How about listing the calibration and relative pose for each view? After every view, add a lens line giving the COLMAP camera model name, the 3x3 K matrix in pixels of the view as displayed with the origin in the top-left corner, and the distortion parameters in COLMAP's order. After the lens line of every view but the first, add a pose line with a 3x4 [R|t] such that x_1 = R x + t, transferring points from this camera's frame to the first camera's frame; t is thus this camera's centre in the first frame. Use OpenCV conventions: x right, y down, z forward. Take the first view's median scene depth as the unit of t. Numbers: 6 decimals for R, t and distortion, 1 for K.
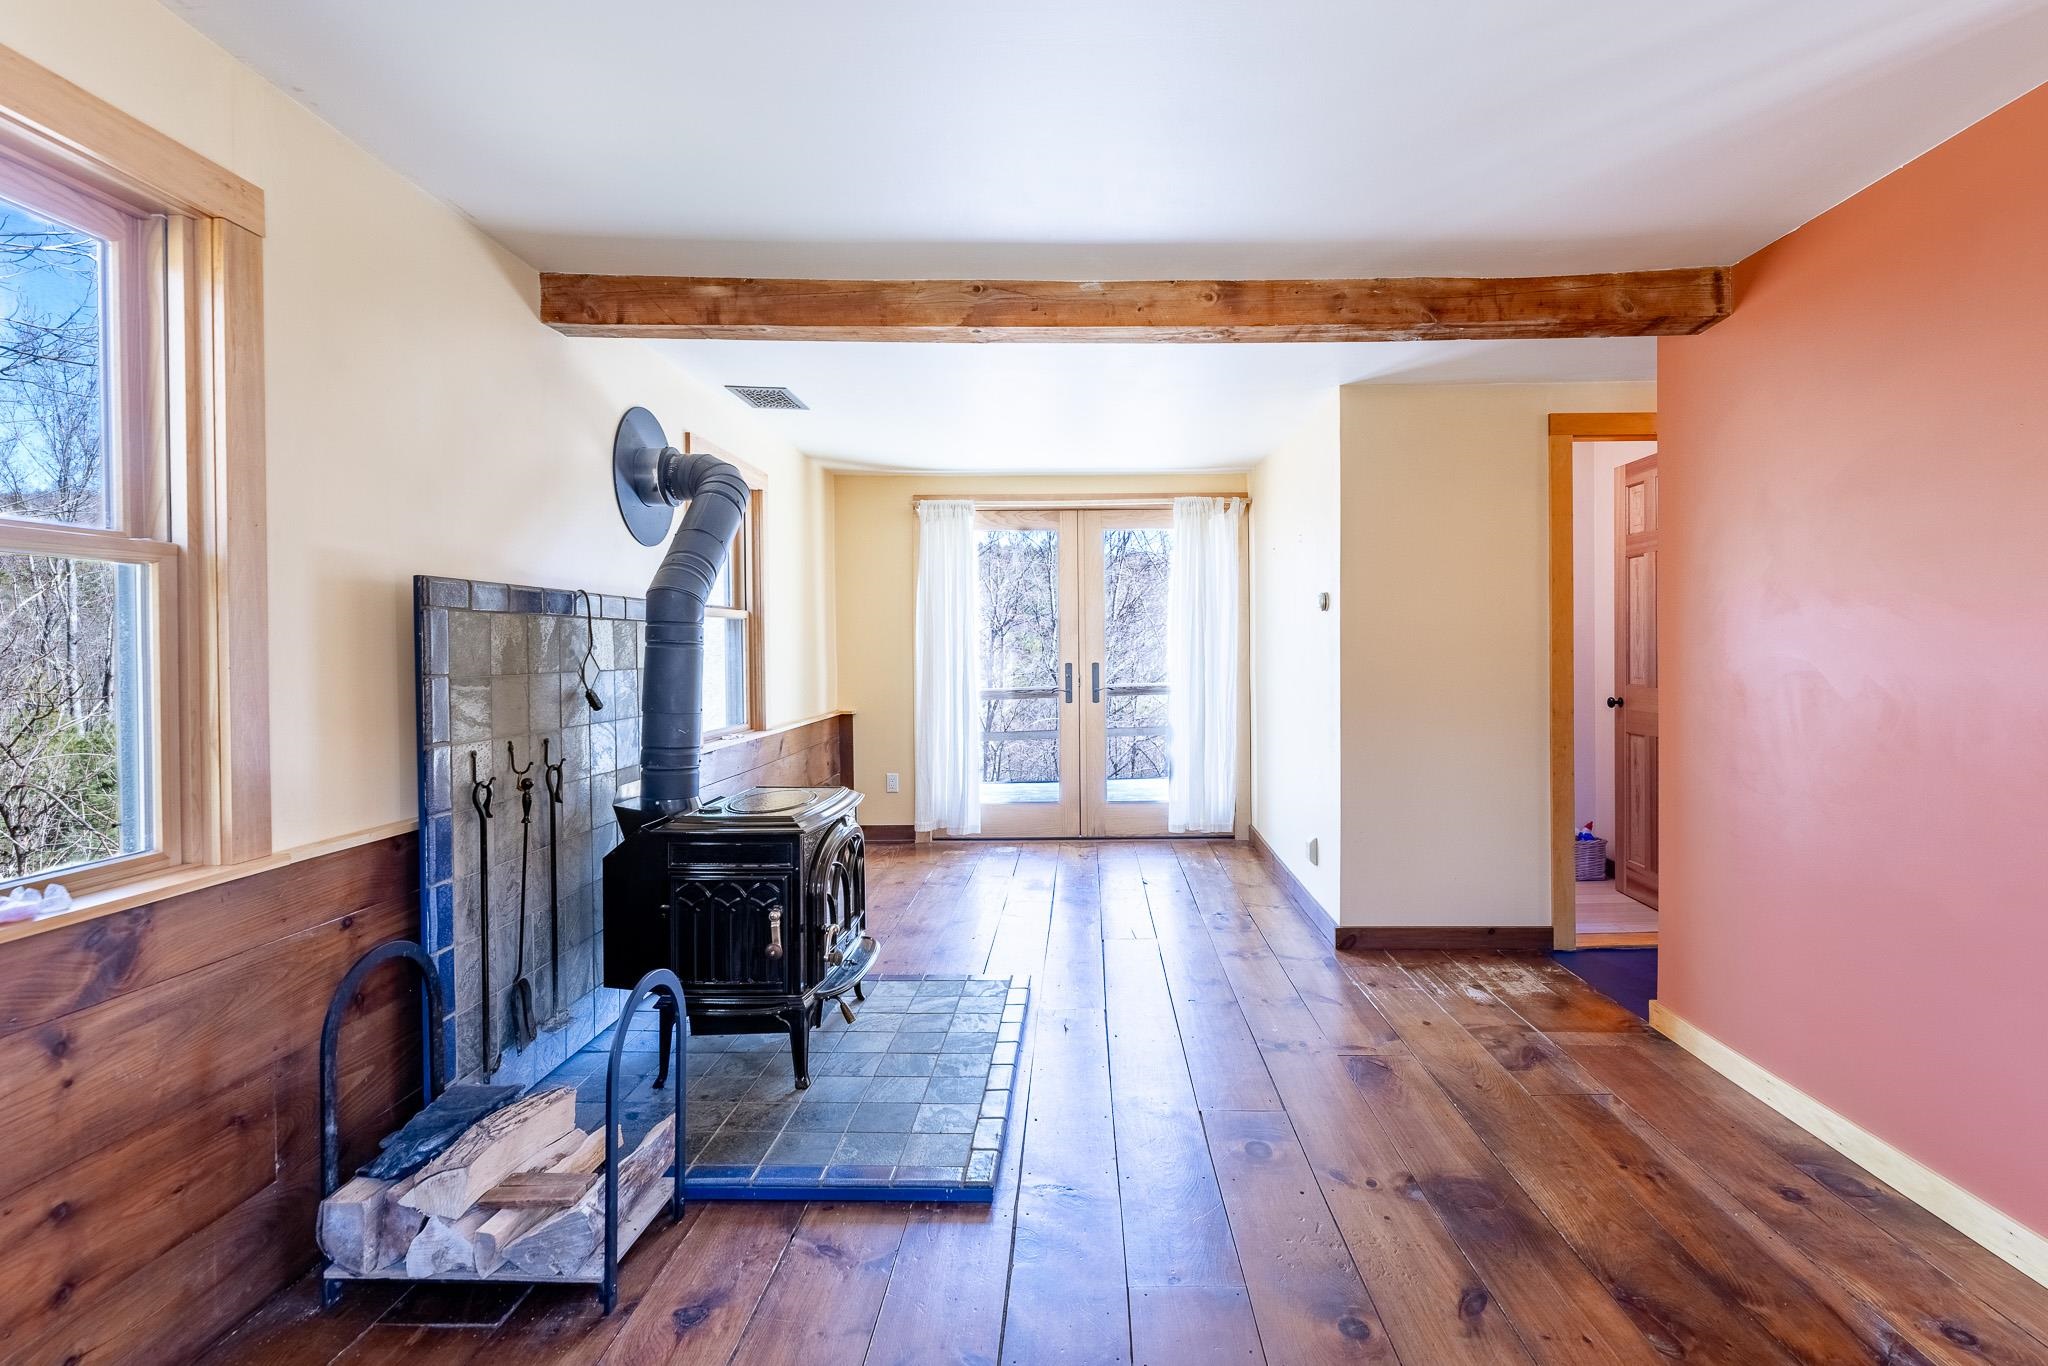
lens RADIAL K [[965.1, 0, 1089.5], [0, 965.1, 651.1], [0, 0, 1]] dist [-0.000522, 0.000364]
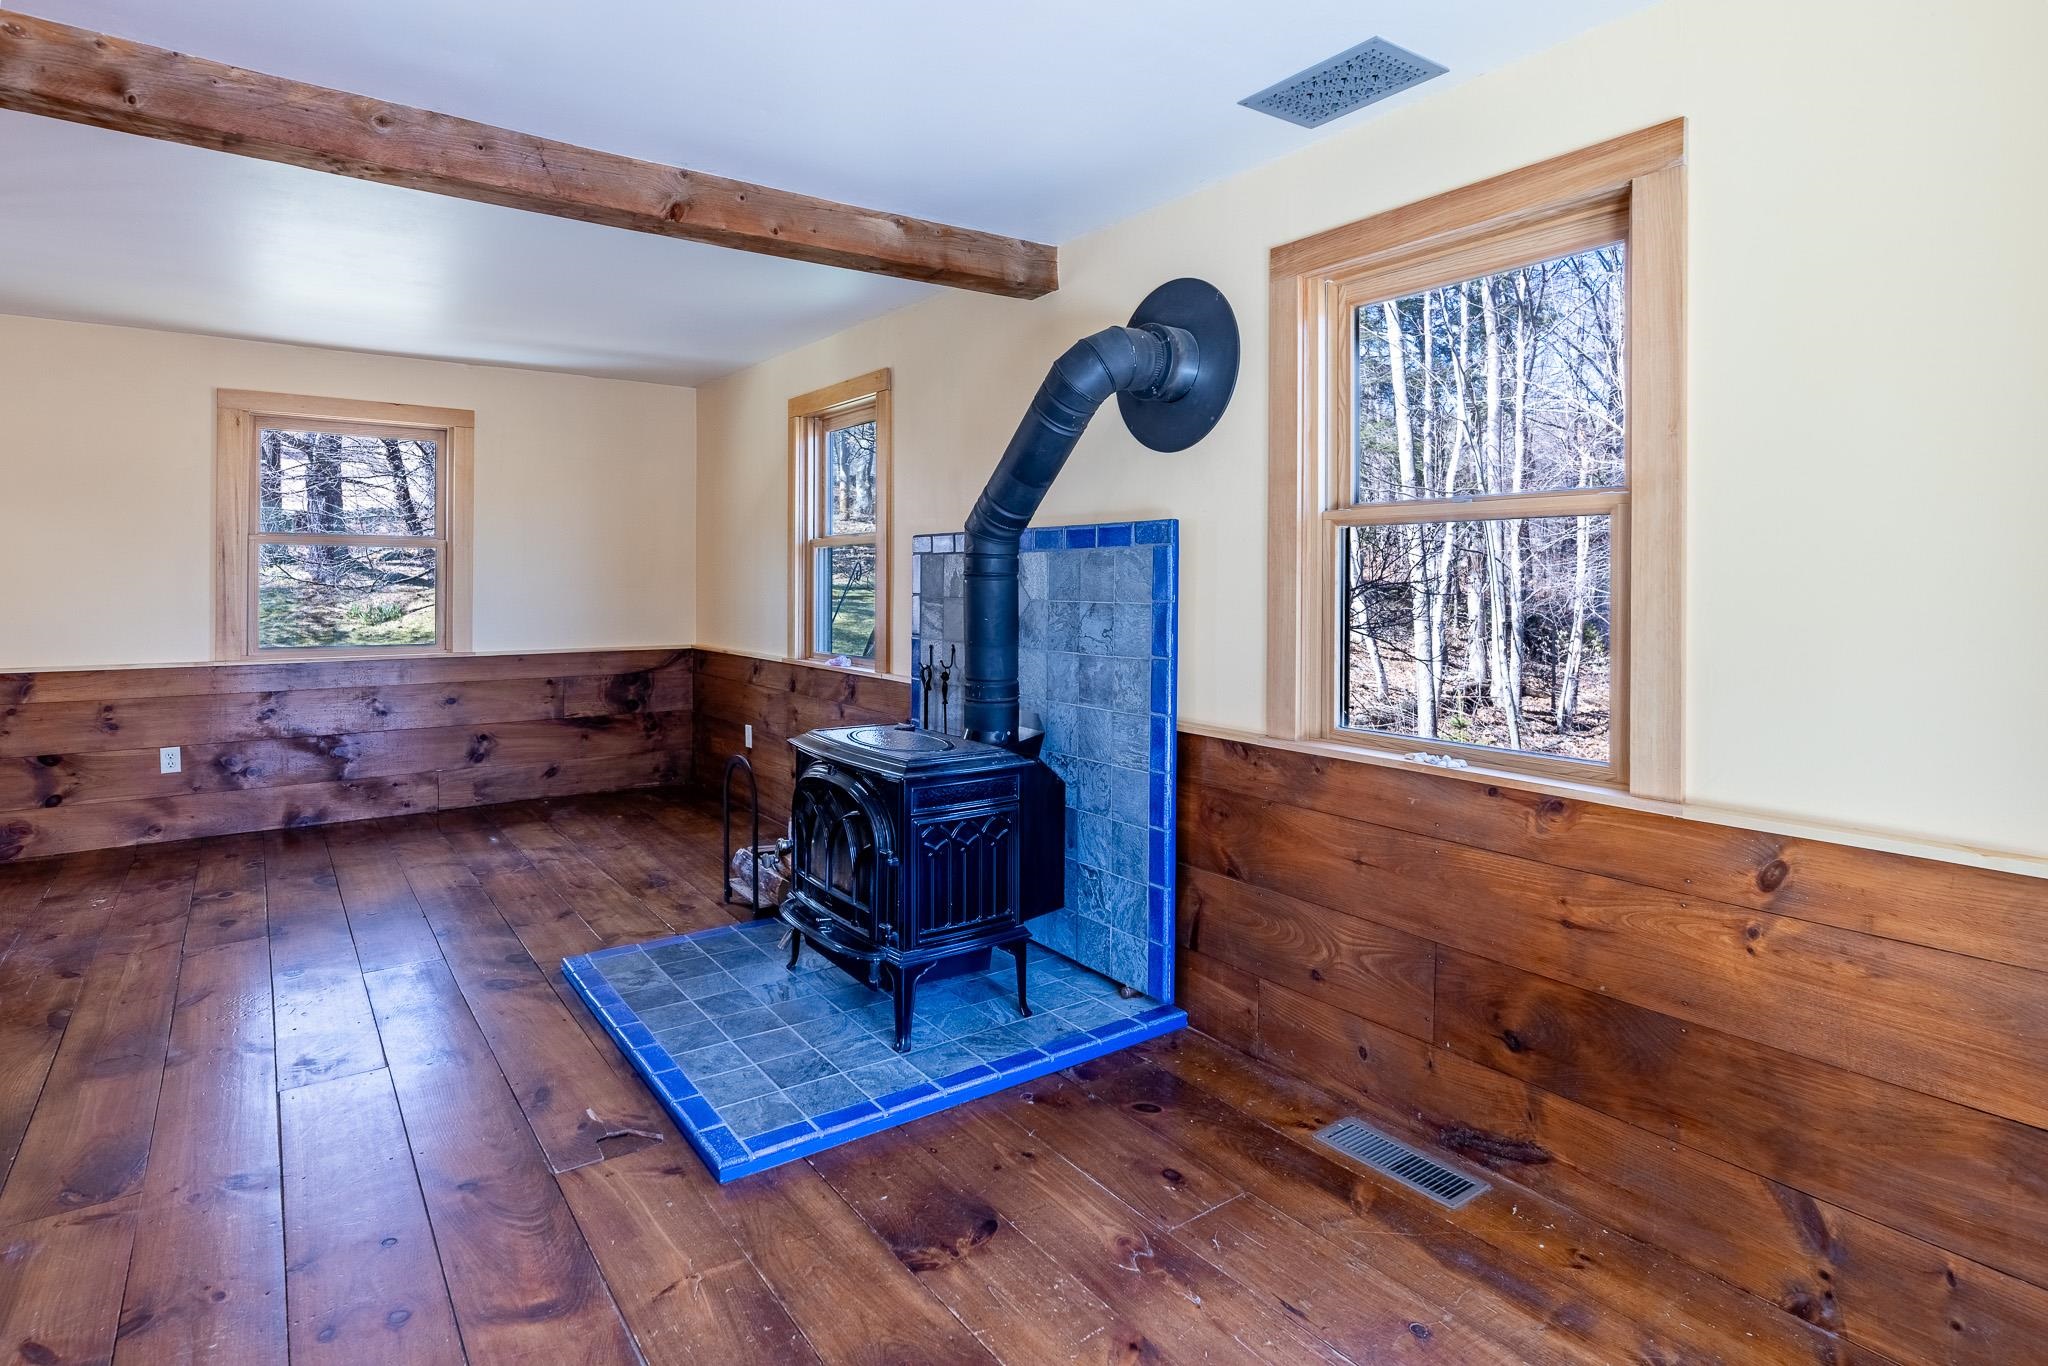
lens RADIAL K [[1066.7, 0, 1024.0], [0, 1066.7, 683.0], [0, 0, 1]] dist [0.000873, 0.000259]
pose [[-0.811928, 0.059453, -0.580722, 0.171148], [-0.005895, 0.993914, 0.109997, -0.017320], [0.583727, 0.092733, -0.806637, 1.917656]]
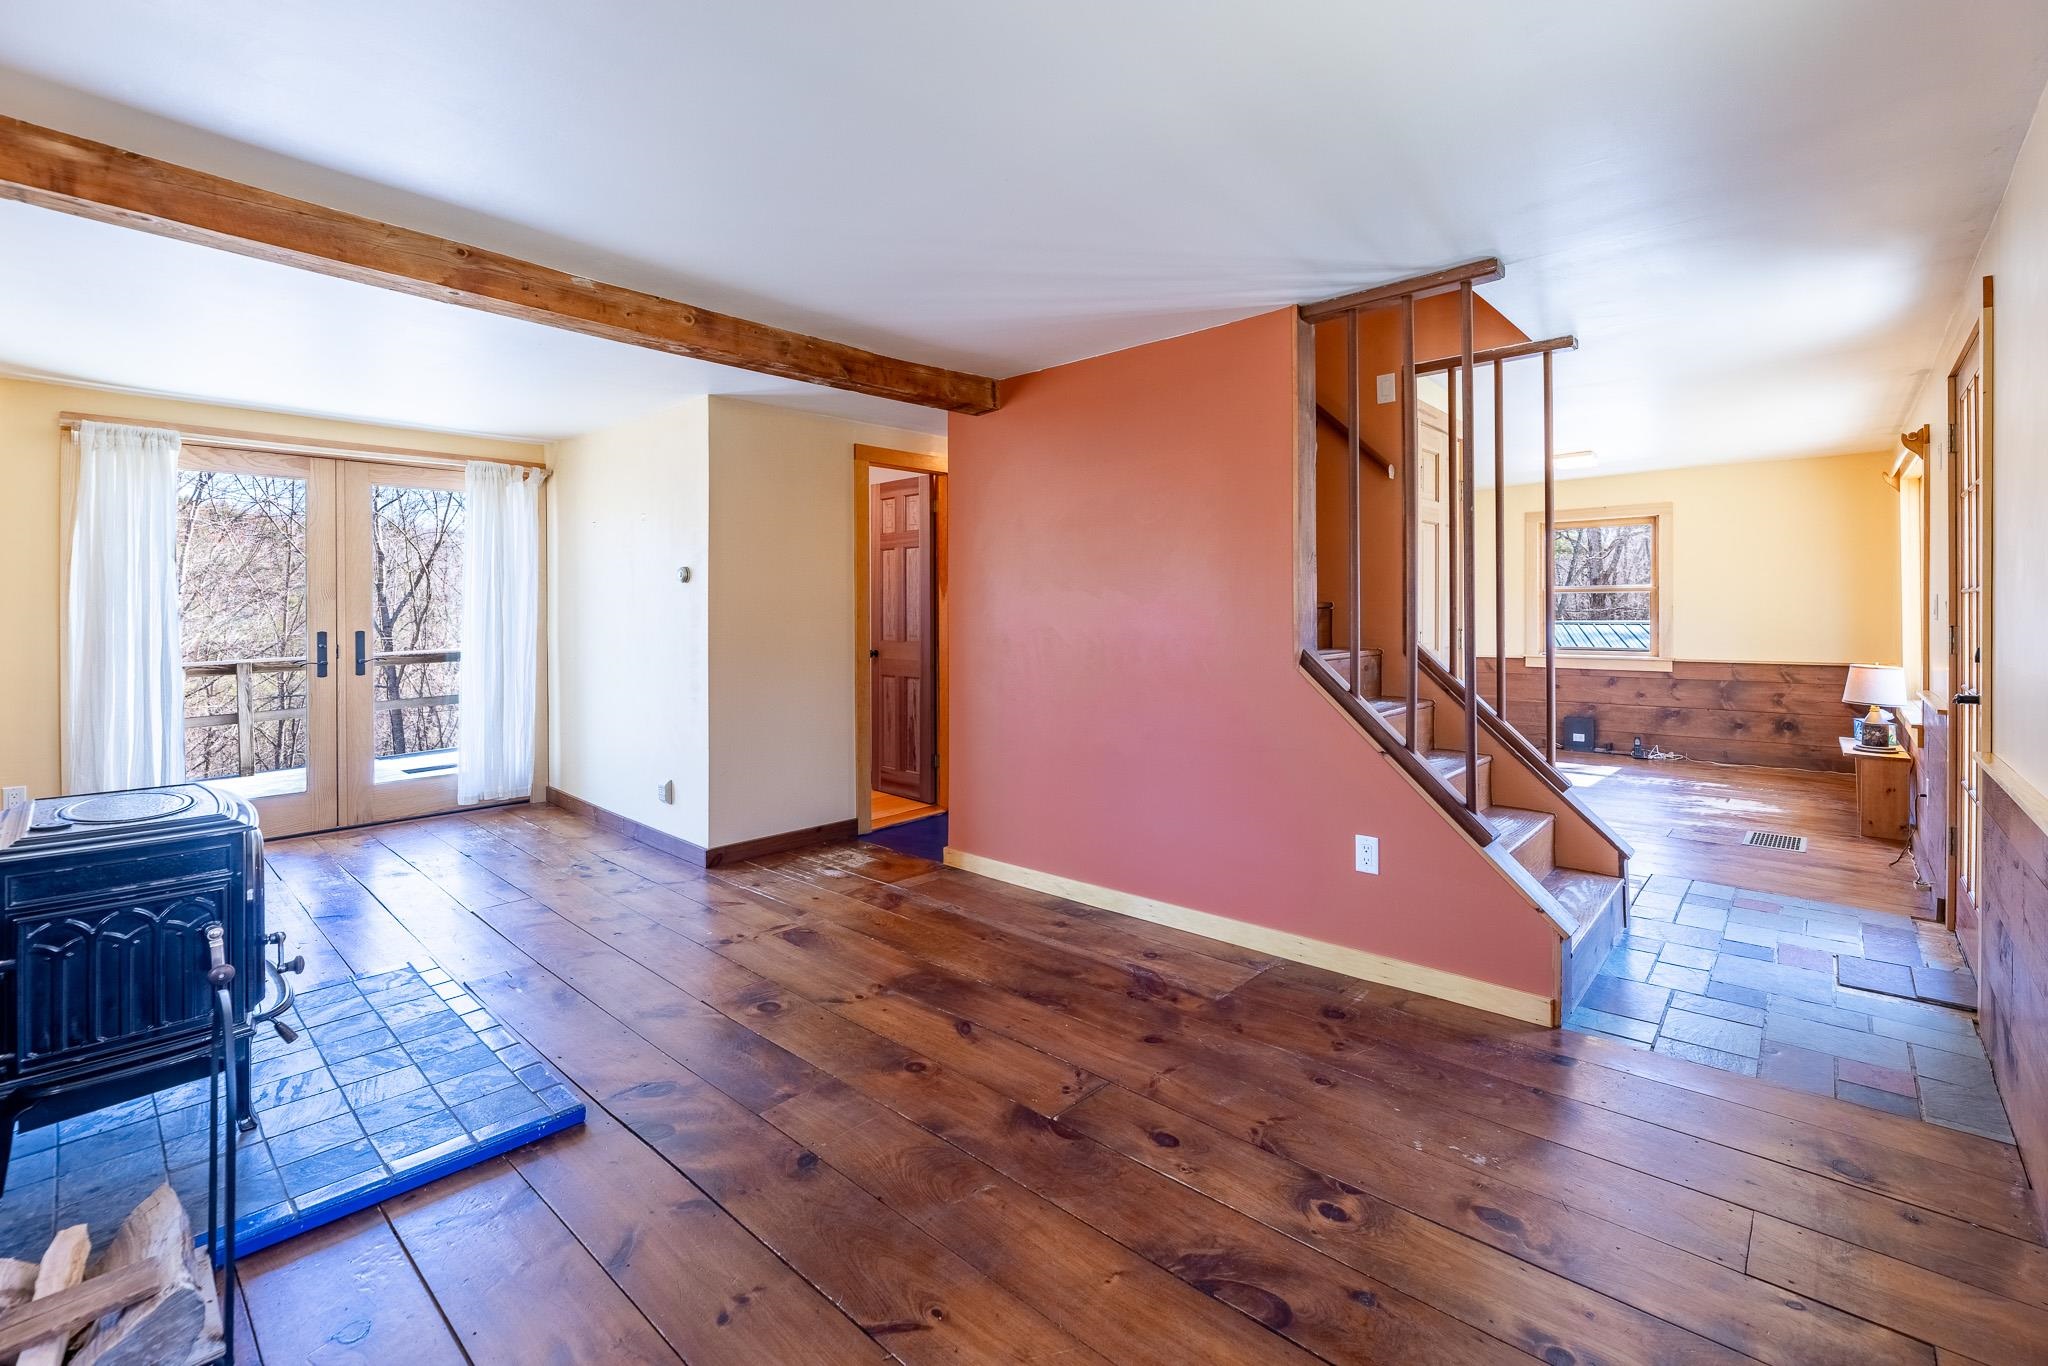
lens RADIAL K [[889.6, 0, 1025.3], [0, 889.6, 609.7], [0, 0, 1]] dist [-0.000810, 0.000202]
pose [[0.675631, 0.003838, 0.737230, -0.378797], [0.002841, 0.999965, -0.007810, 0.000611], [-0.737234, 0.007371, 0.675597, -0.039830]]
